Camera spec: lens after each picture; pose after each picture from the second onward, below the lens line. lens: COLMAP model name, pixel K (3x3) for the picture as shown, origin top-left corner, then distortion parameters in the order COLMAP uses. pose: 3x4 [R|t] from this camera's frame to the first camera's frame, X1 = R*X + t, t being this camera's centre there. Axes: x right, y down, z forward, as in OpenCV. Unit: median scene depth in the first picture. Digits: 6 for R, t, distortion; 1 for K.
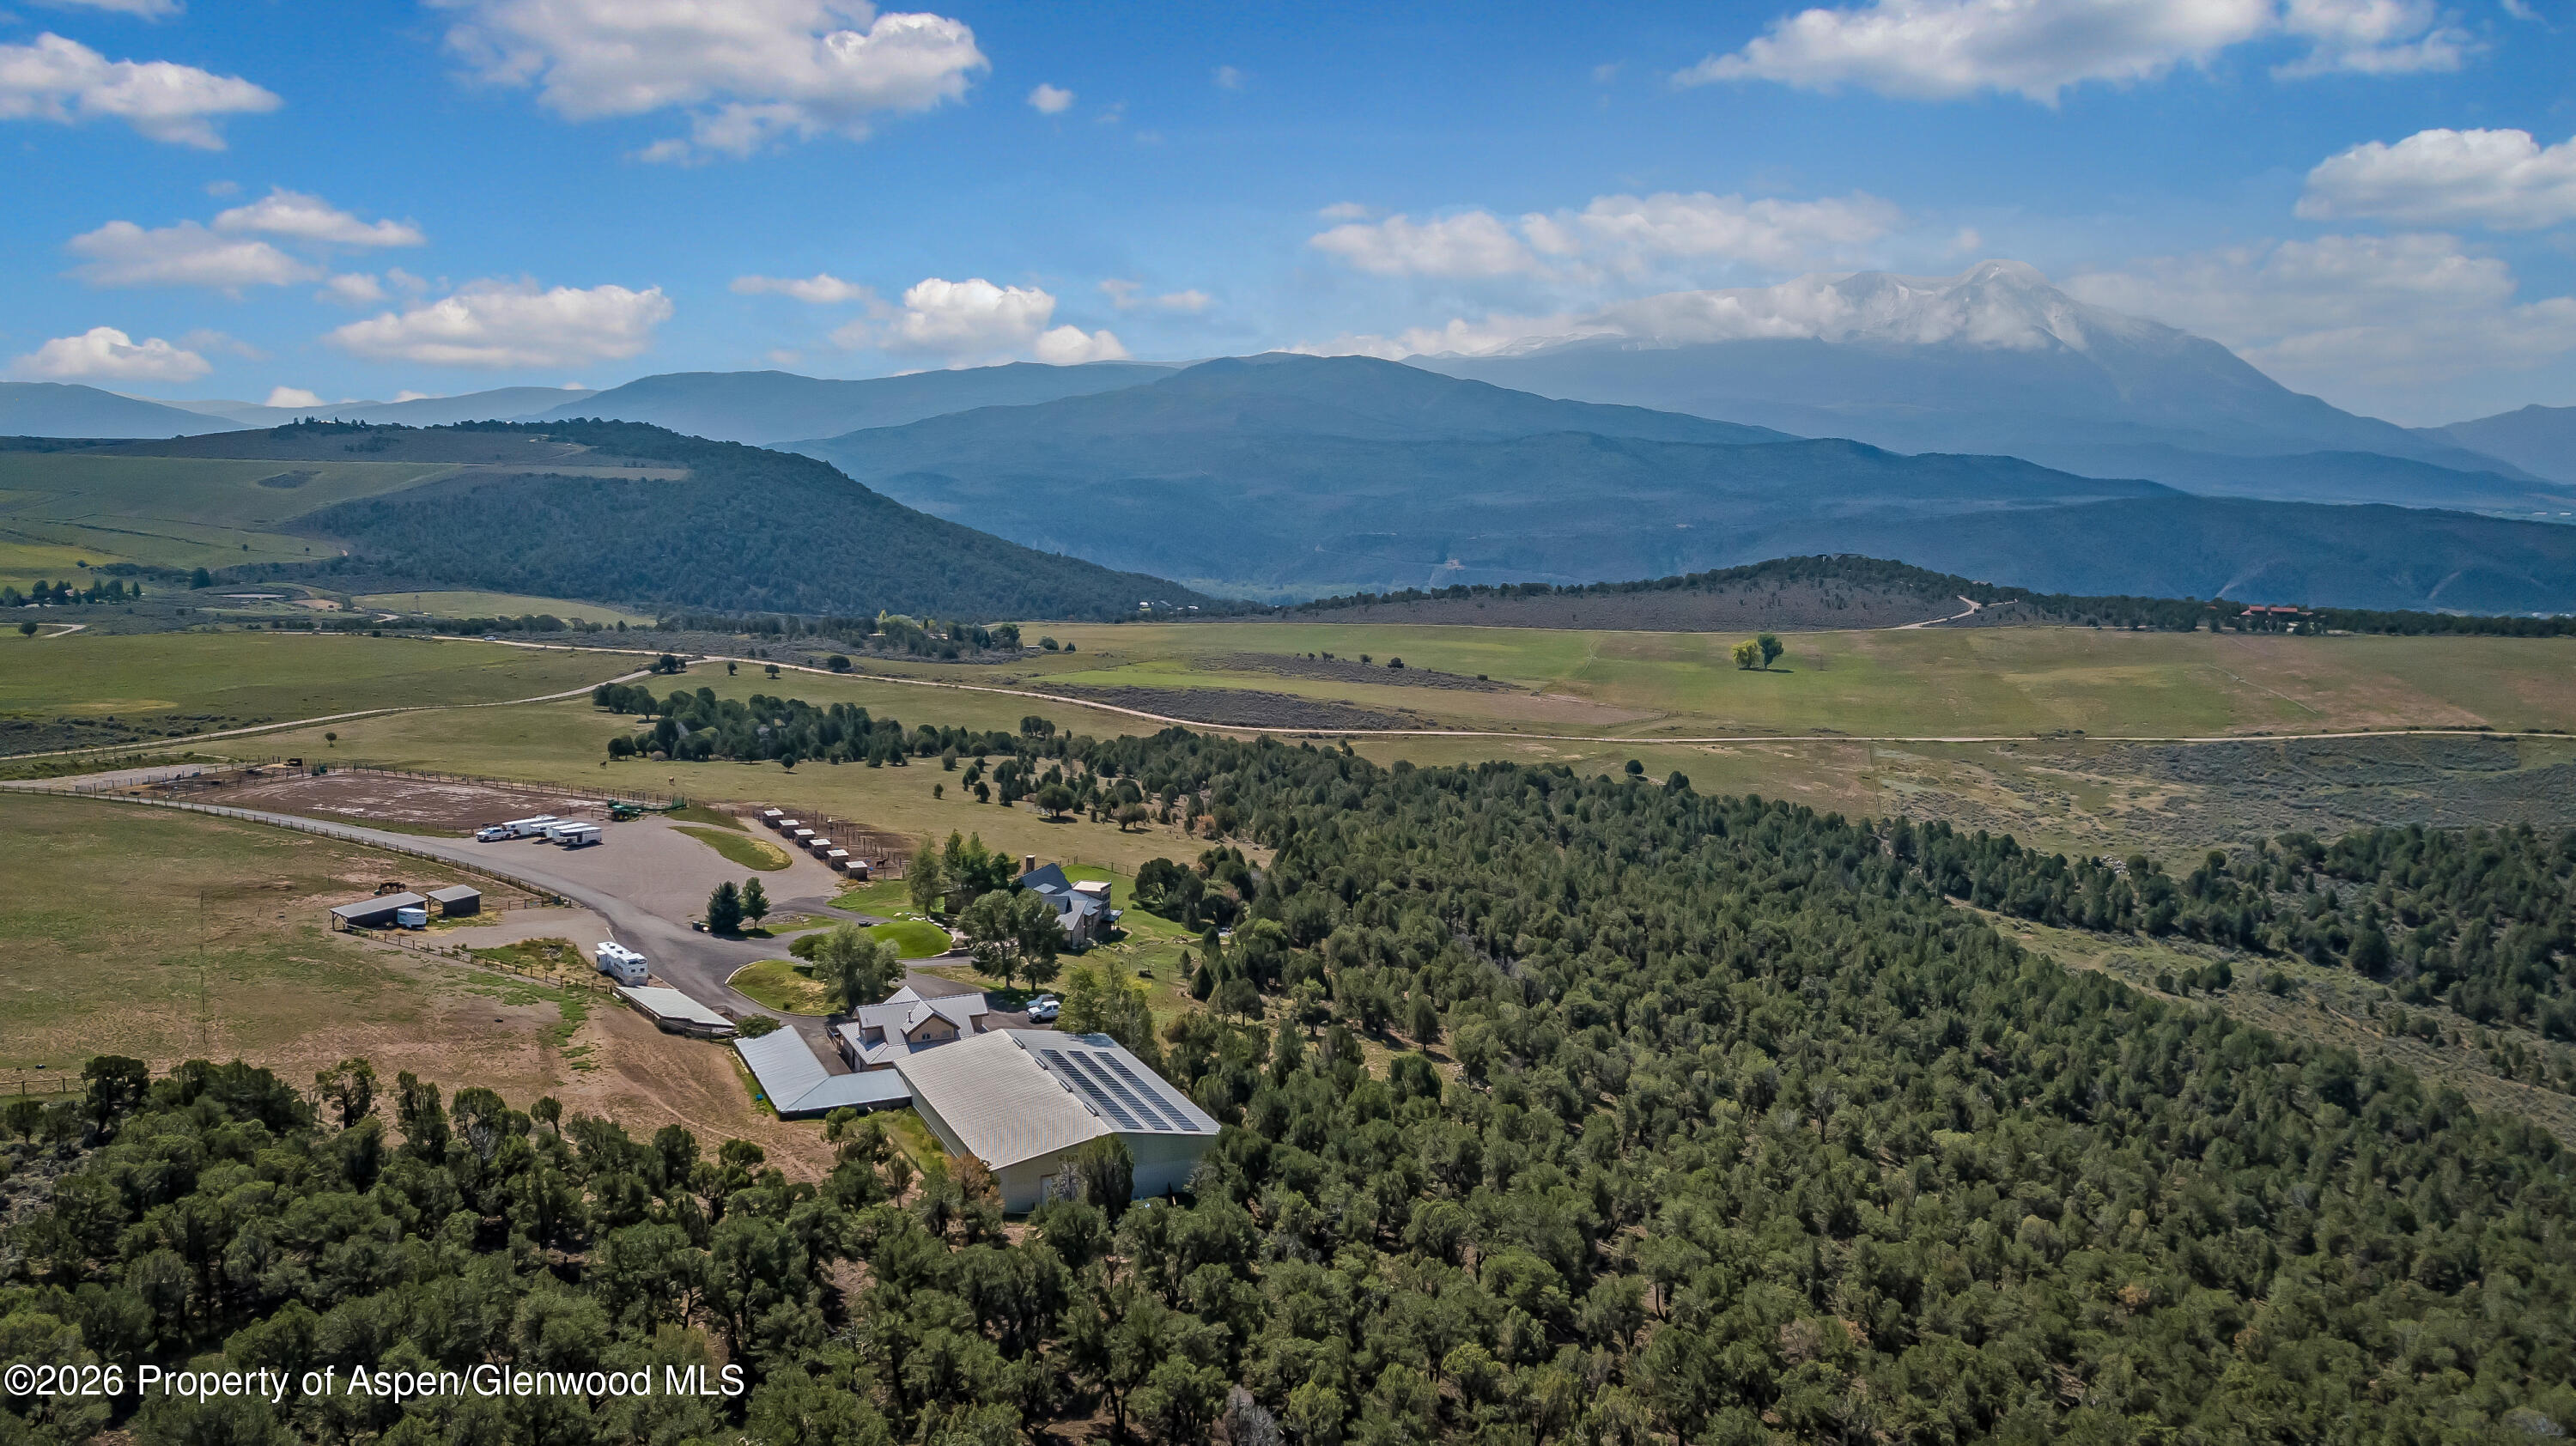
lens RADIAL K [[1973.8, 0, 1290.1], [0, 1973.8, 718.0], [0, 0, 1]] dist [0.059273, -0.020588]
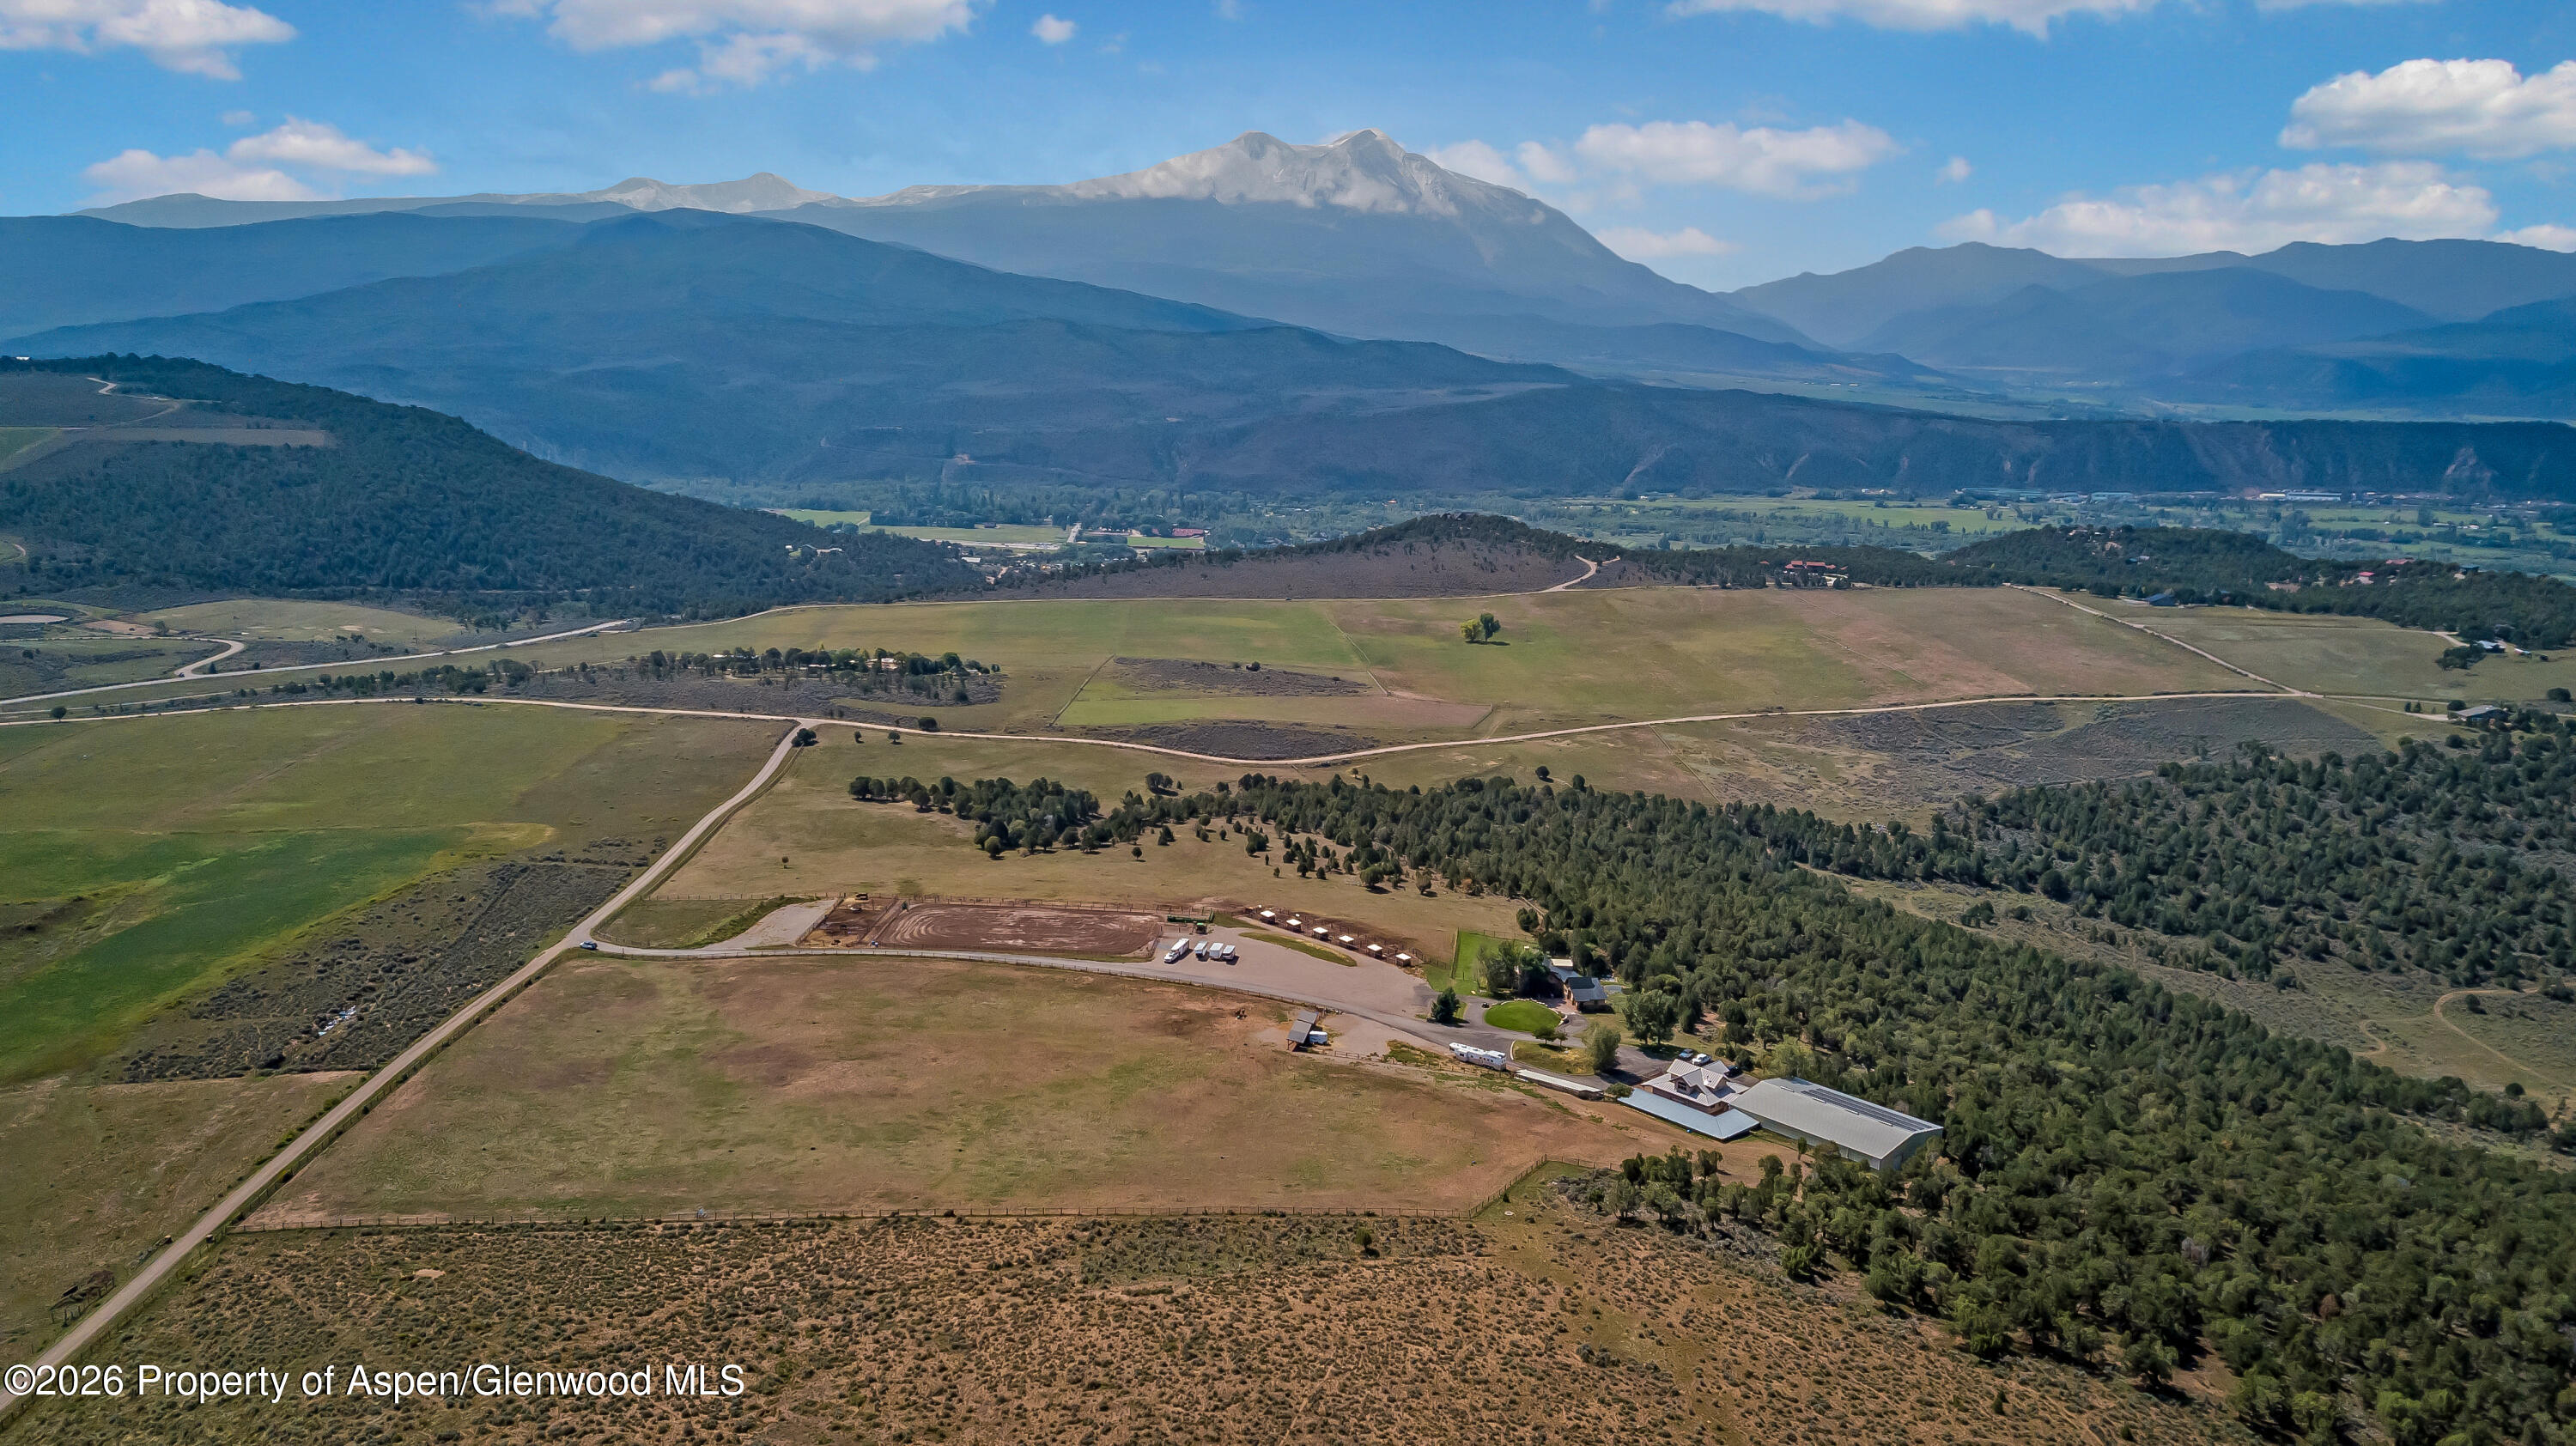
lens RADIAL K [[1973.8, 0, 1283.7], [0, 1973.8, 733.0], [0, 0, 1]] dist [0.059273, -0.020588]
pose [[0.953657, -0.059706, 0.294913, -0.418506], [0.034329, 0.995305, 0.090494, -0.138217], [-0.298932, -0.076176, 0.951229, -0.256430]]
